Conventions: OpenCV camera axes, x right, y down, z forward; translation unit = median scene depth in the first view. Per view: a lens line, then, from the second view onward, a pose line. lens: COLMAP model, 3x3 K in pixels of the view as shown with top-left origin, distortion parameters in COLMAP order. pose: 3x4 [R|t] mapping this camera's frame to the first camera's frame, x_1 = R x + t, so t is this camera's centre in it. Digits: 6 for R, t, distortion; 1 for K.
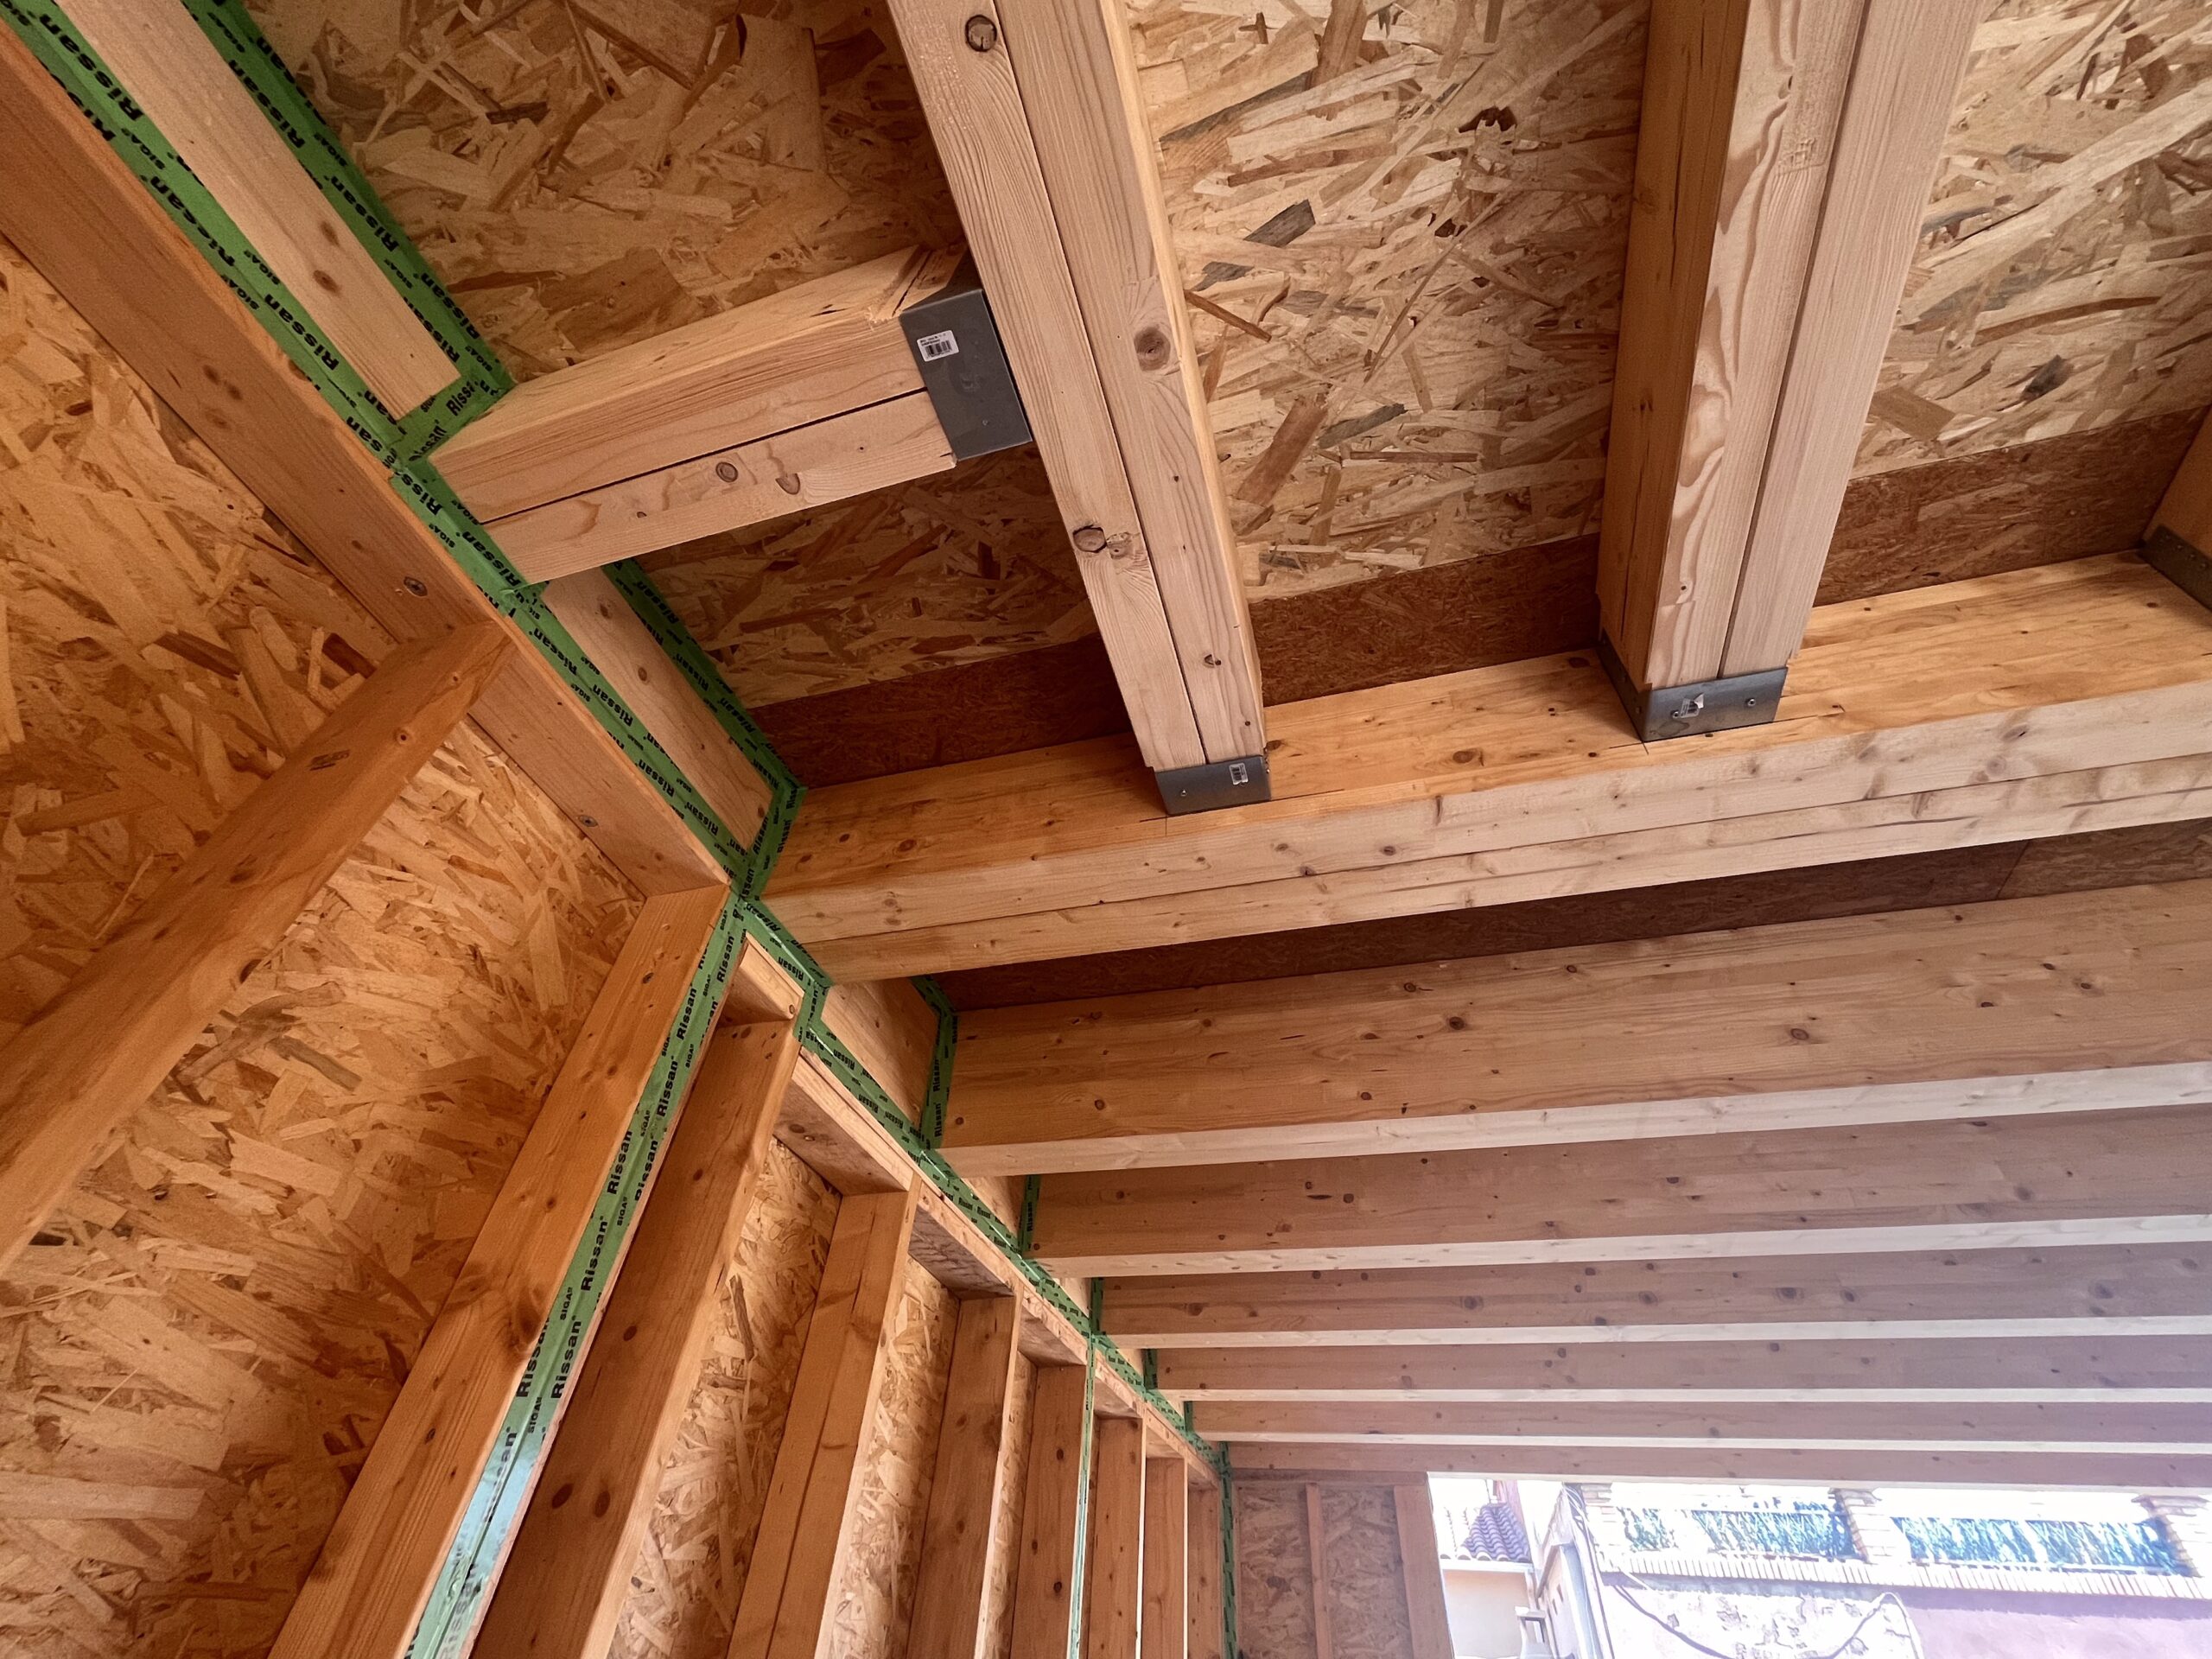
lens RADIAL K [[942.8, 0, 1106.0], [0, 942.8, 829.5], [0, 0, 1]] dist [-0.001477, 0.000185]
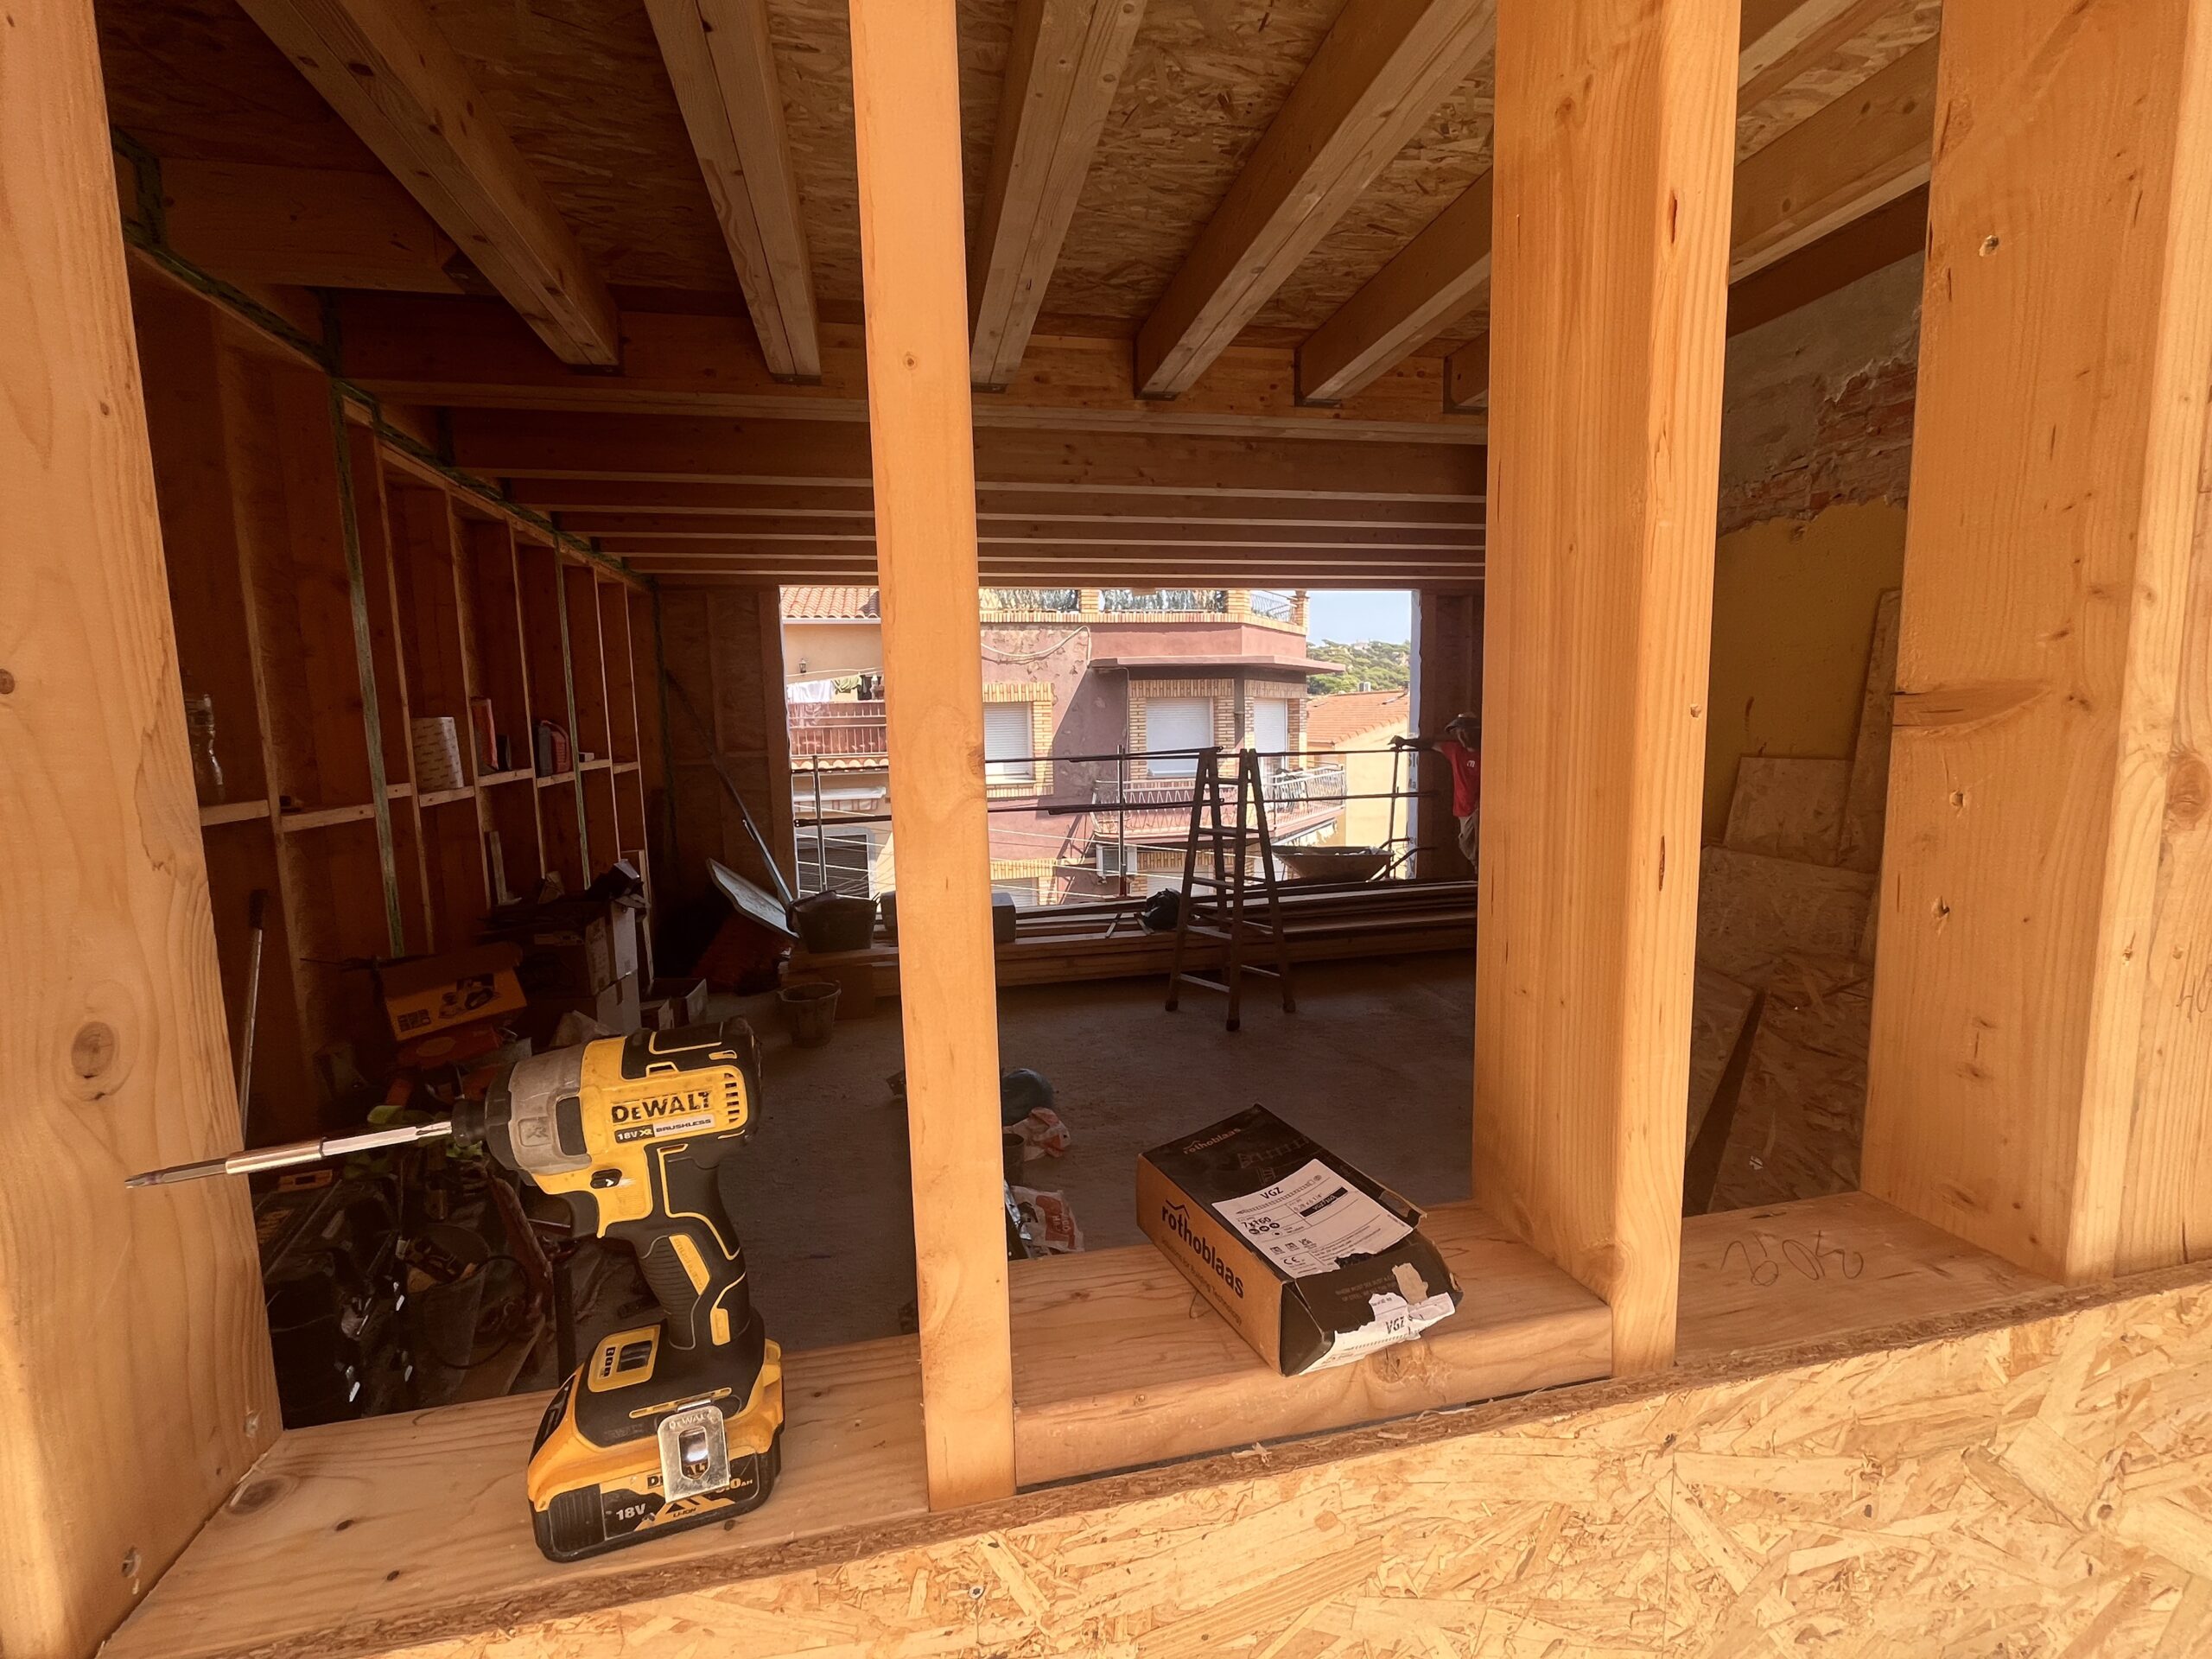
lens RADIAL K [[942.8, 0, 1106.0], [0, 942.8, 829.5], [0, 0, 1]] dist [-0.001477, 0.000185]
pose [[0.873853, -0.140810, 0.465353, -0.011120], [-0.270233, 0.655007, 0.705648, -0.506523], [-0.404172, -0.742387, 0.534328, -0.627066]]
